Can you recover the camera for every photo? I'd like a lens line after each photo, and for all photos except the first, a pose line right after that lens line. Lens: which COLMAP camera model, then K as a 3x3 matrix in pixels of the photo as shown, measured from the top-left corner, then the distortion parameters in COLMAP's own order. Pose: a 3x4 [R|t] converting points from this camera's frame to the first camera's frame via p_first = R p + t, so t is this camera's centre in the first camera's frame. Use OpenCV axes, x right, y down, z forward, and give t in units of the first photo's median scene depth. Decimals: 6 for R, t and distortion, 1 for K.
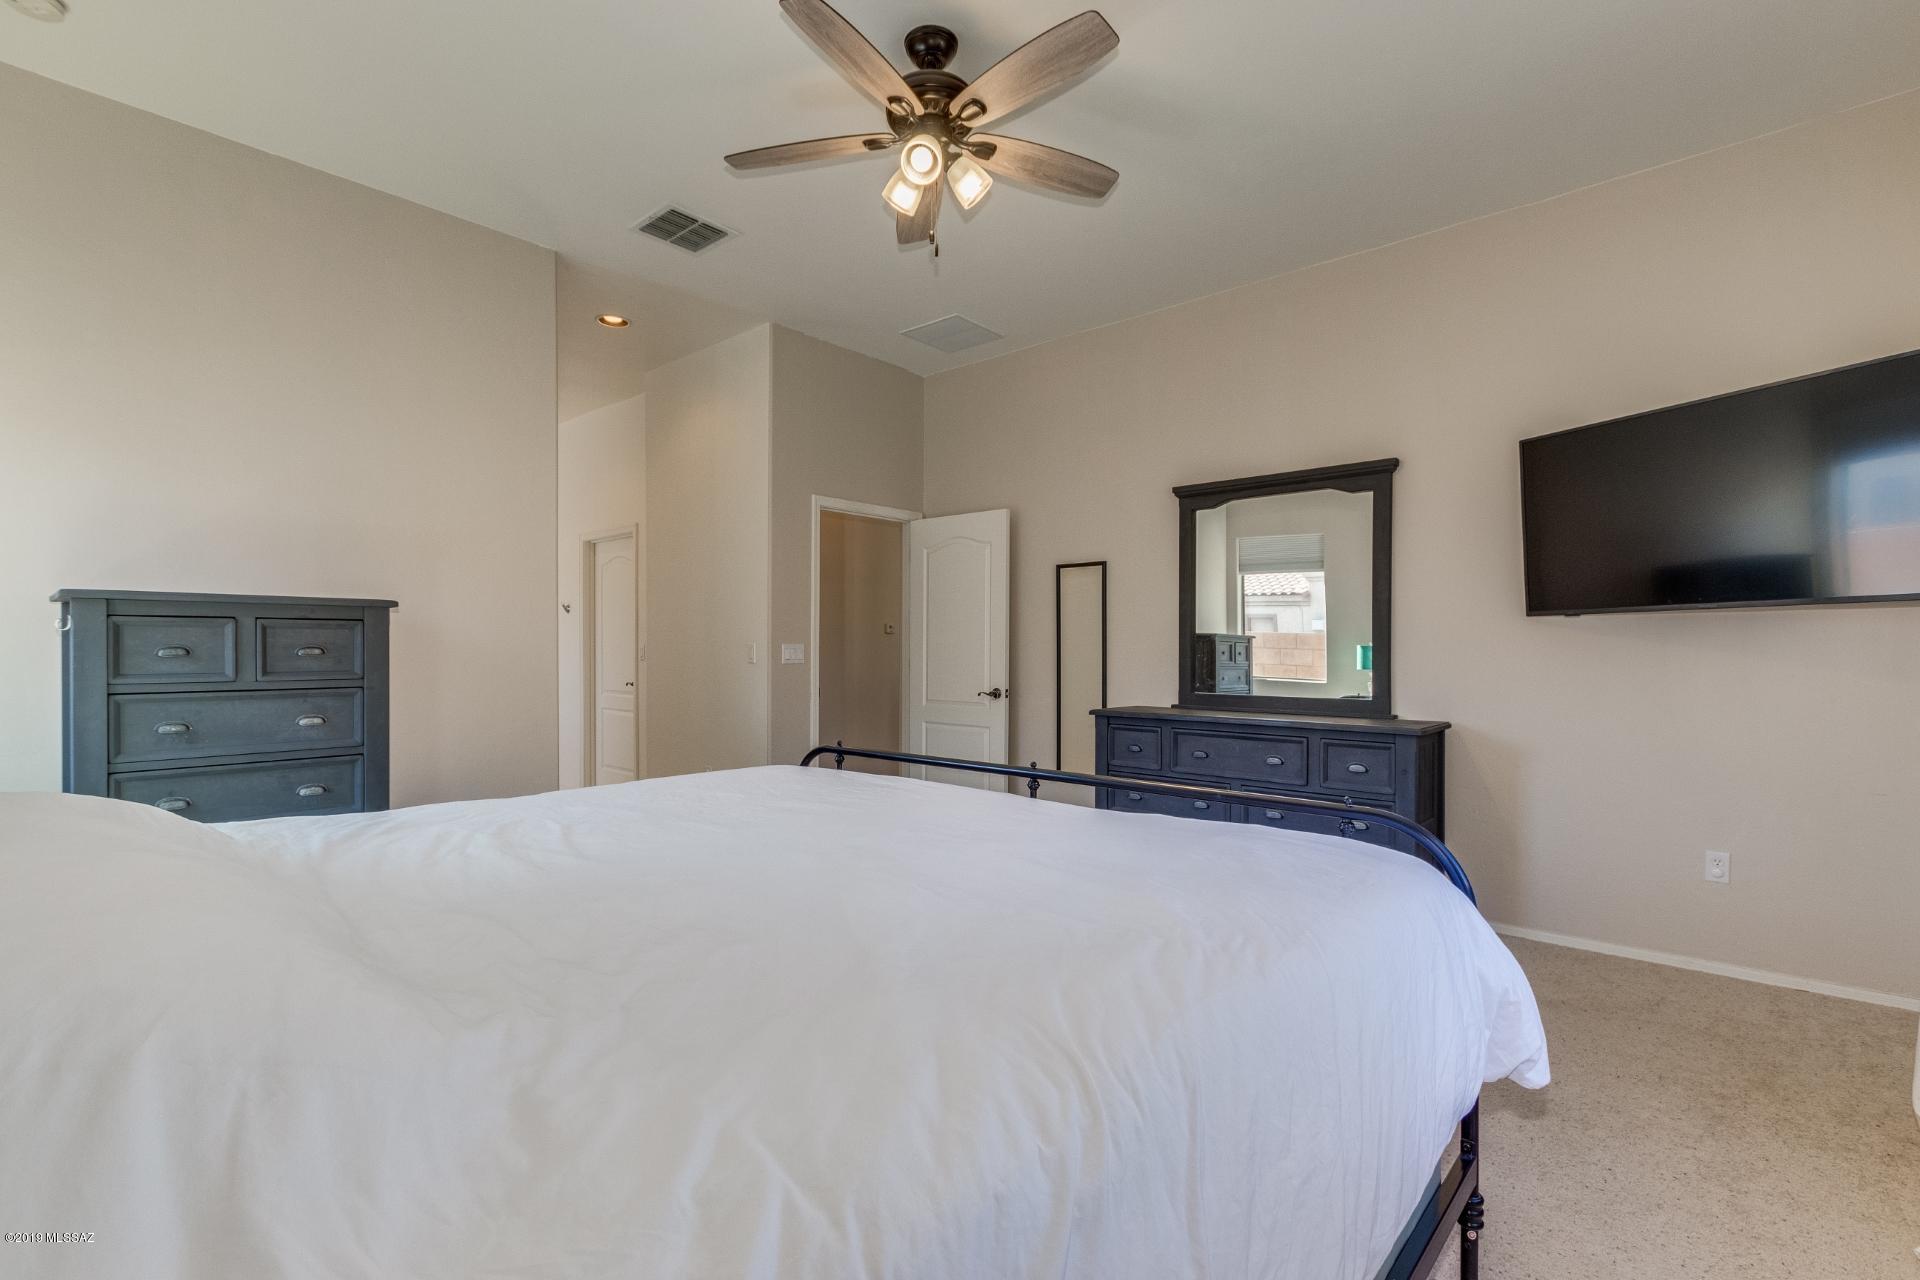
lens RADIAL K [[874.7, 0, 951.0], [0, 874.7, 641.2], [0, 0, 1]] dist [0.003089, 0.000140]
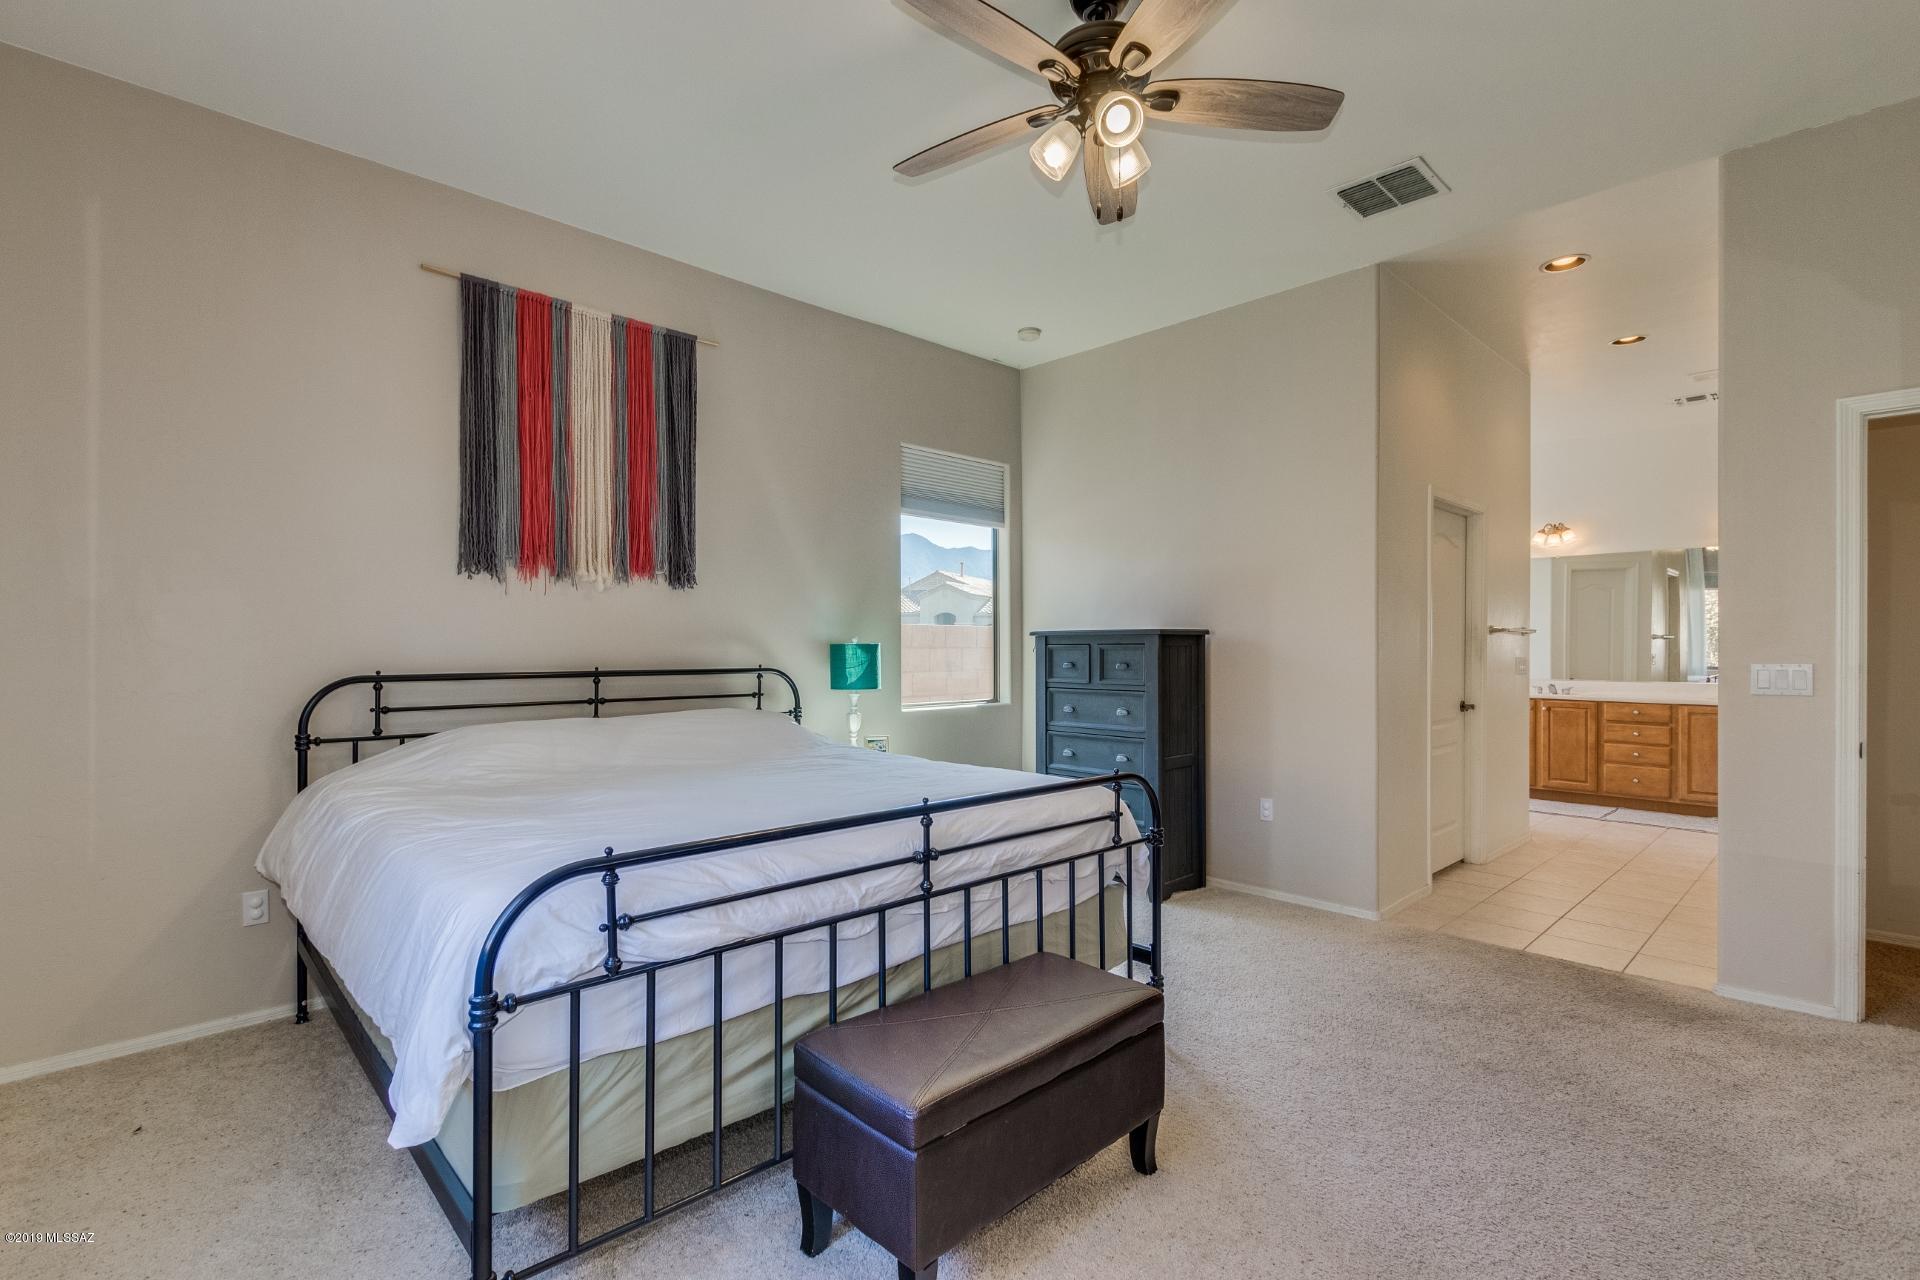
lens RADIAL K [[874.7, 0, 943.5], [0, 874.7, 645.9], [0, 0, 1]] dist [0.003089, 0.000140]
pose [[-0.095966, -0.015818, -0.995259, 0.807705], [-0.000355, 0.999874, -0.015858, 0.001809], [0.995385, -0.001168, -0.095960, 0.853196]]
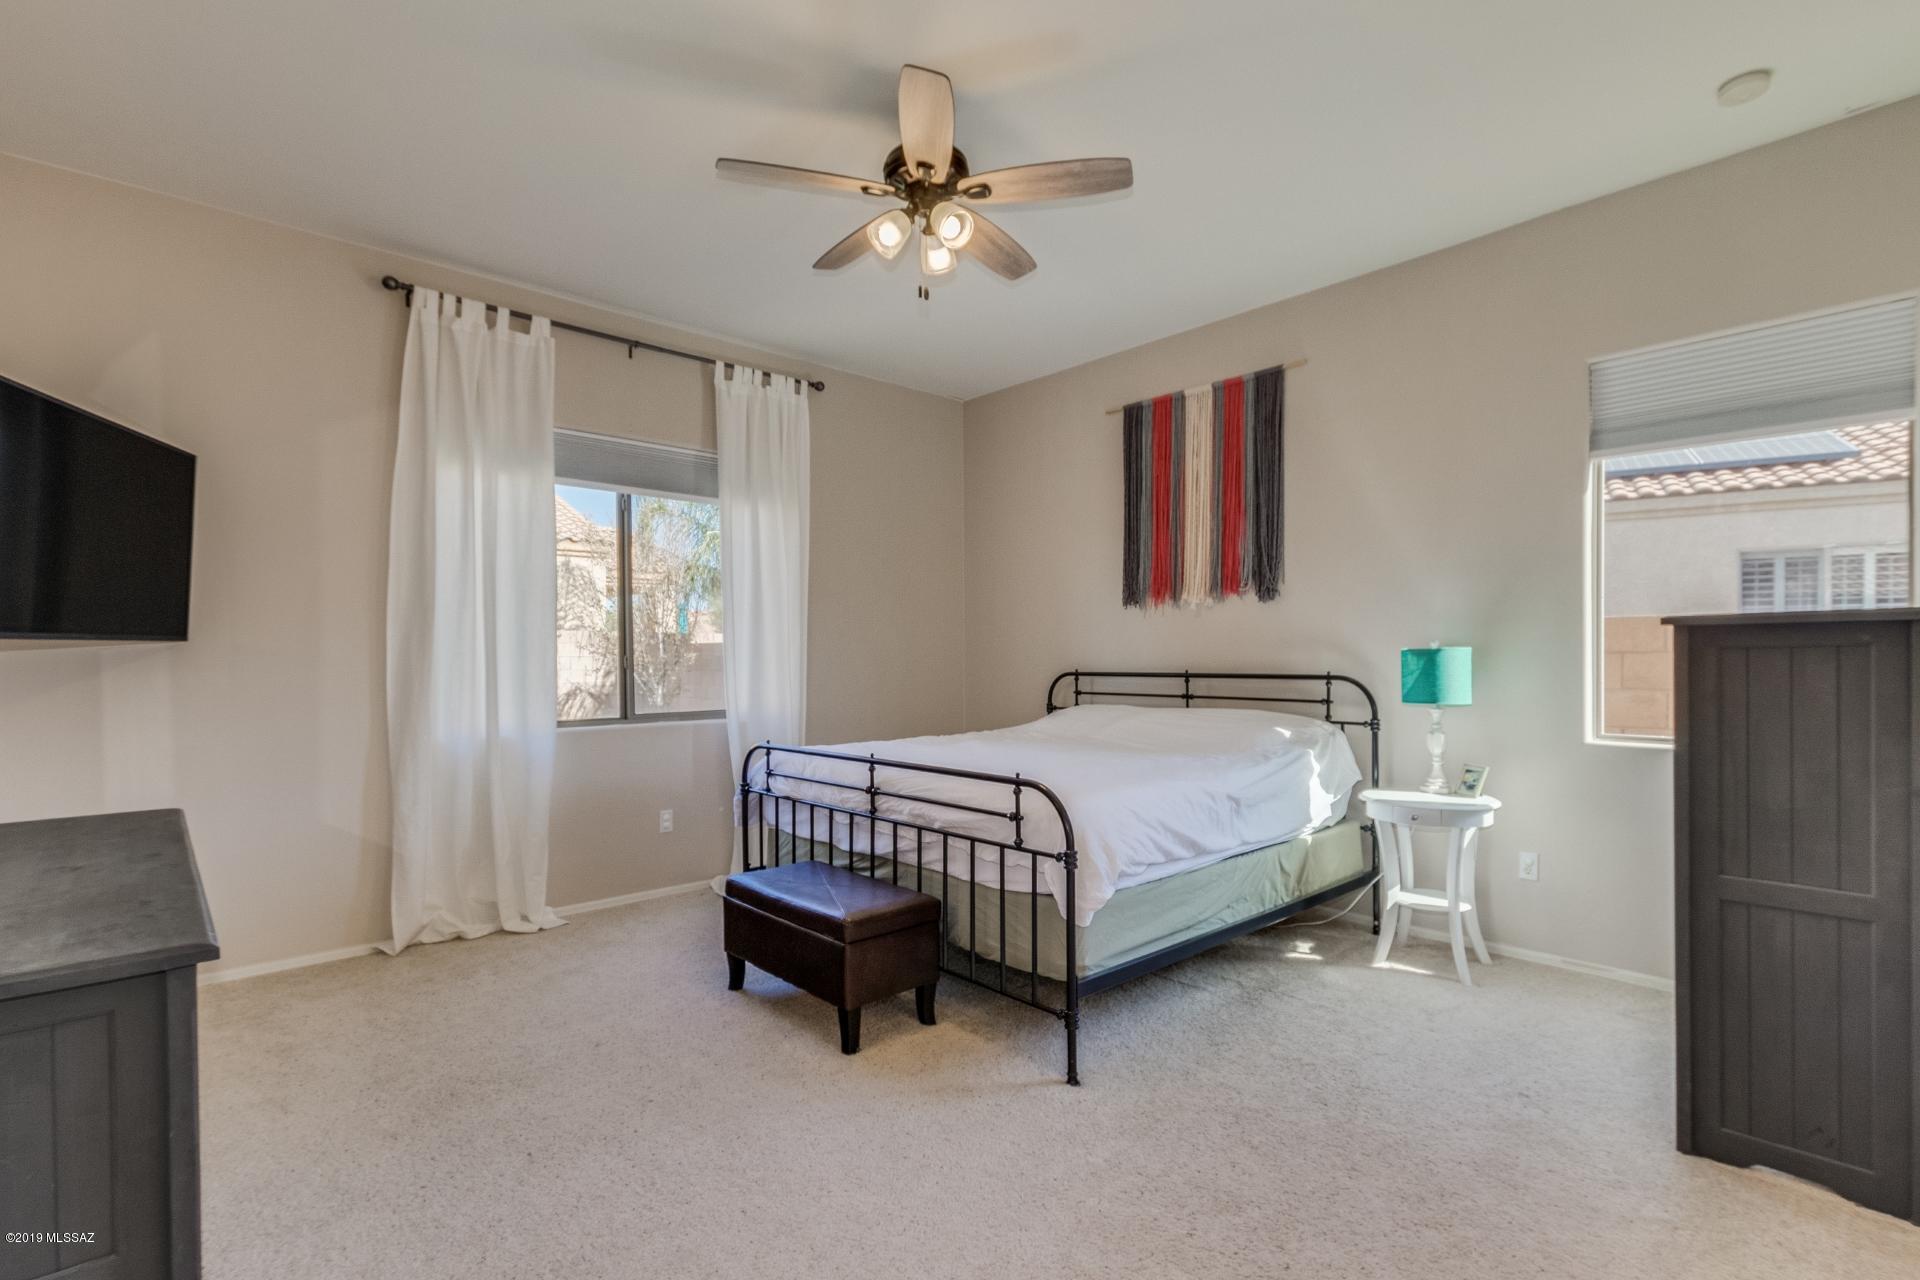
lens RADIAL K [[874.7, 0, 952.3], [0, 874.7, 653.9], [0, 0, 1]] dist [0.003089, 0.000140]
pose [[-0.995214, -0.009621, 0.097249, -0.775468], [-0.009561, 0.999954, 0.001081, -0.025852], [-0.097255, 0.000146, -0.995260, 2.598627]]
